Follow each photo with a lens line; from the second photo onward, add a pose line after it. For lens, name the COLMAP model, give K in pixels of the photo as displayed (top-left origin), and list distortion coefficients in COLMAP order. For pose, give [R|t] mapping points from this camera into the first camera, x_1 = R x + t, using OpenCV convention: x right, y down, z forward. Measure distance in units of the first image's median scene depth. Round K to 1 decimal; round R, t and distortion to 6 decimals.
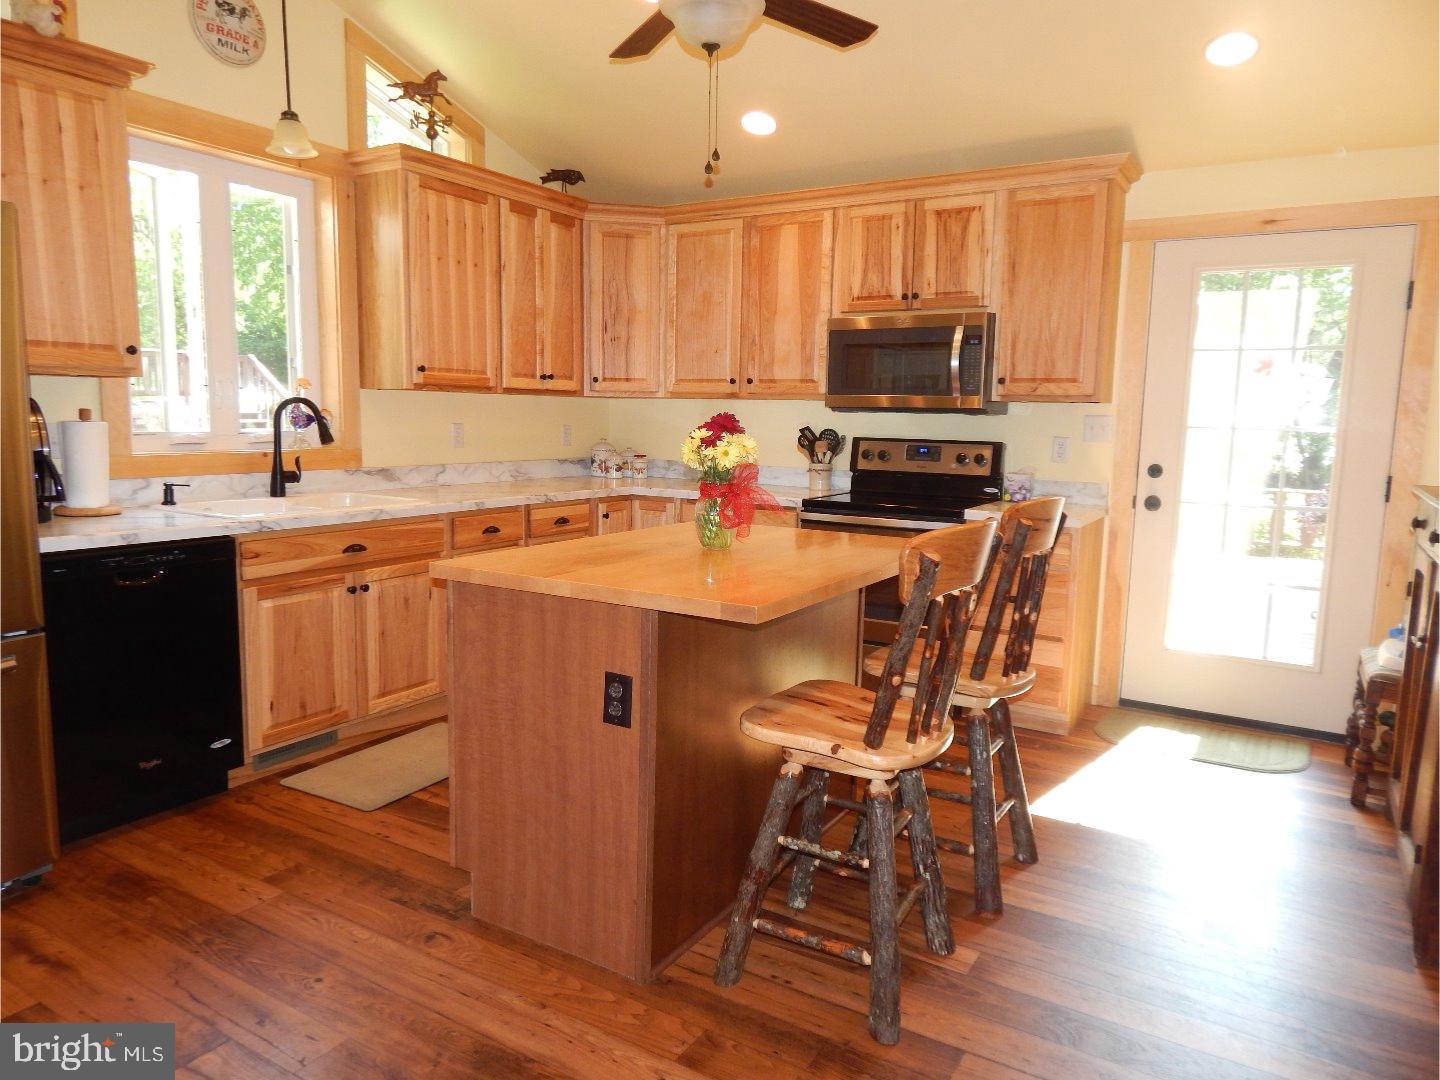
lens RADIAL K [[972.9, 0, 720.0], [0, 972.9, 540.0], [0, 0, 1]] dist [0.010281, -0.000629]
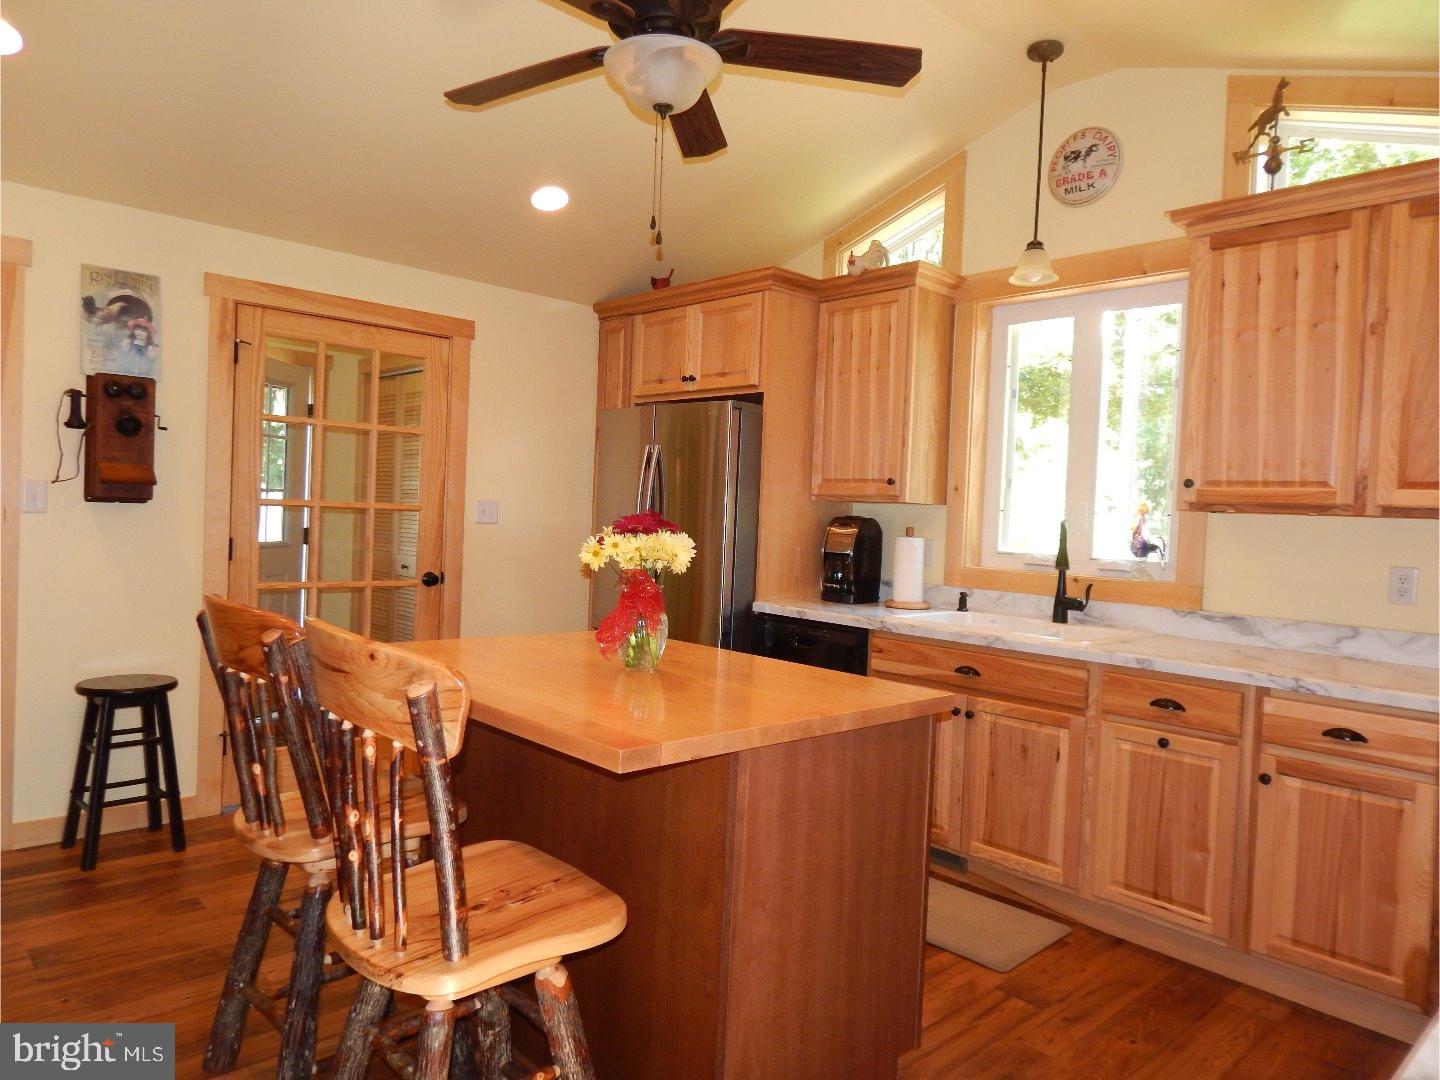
lens RADIAL K [[962.1, 0, 720.0], [0, 962.1, 540.0], [0, 0, 1]] dist [0.003256, 0.000899]
pose [[-0.261970, -0.003758, -0.965069, 0.522730], [-0.174953, 0.983608, 0.043661, -0.100927], [0.949085, 0.180280, -0.258334, 0.857603]]
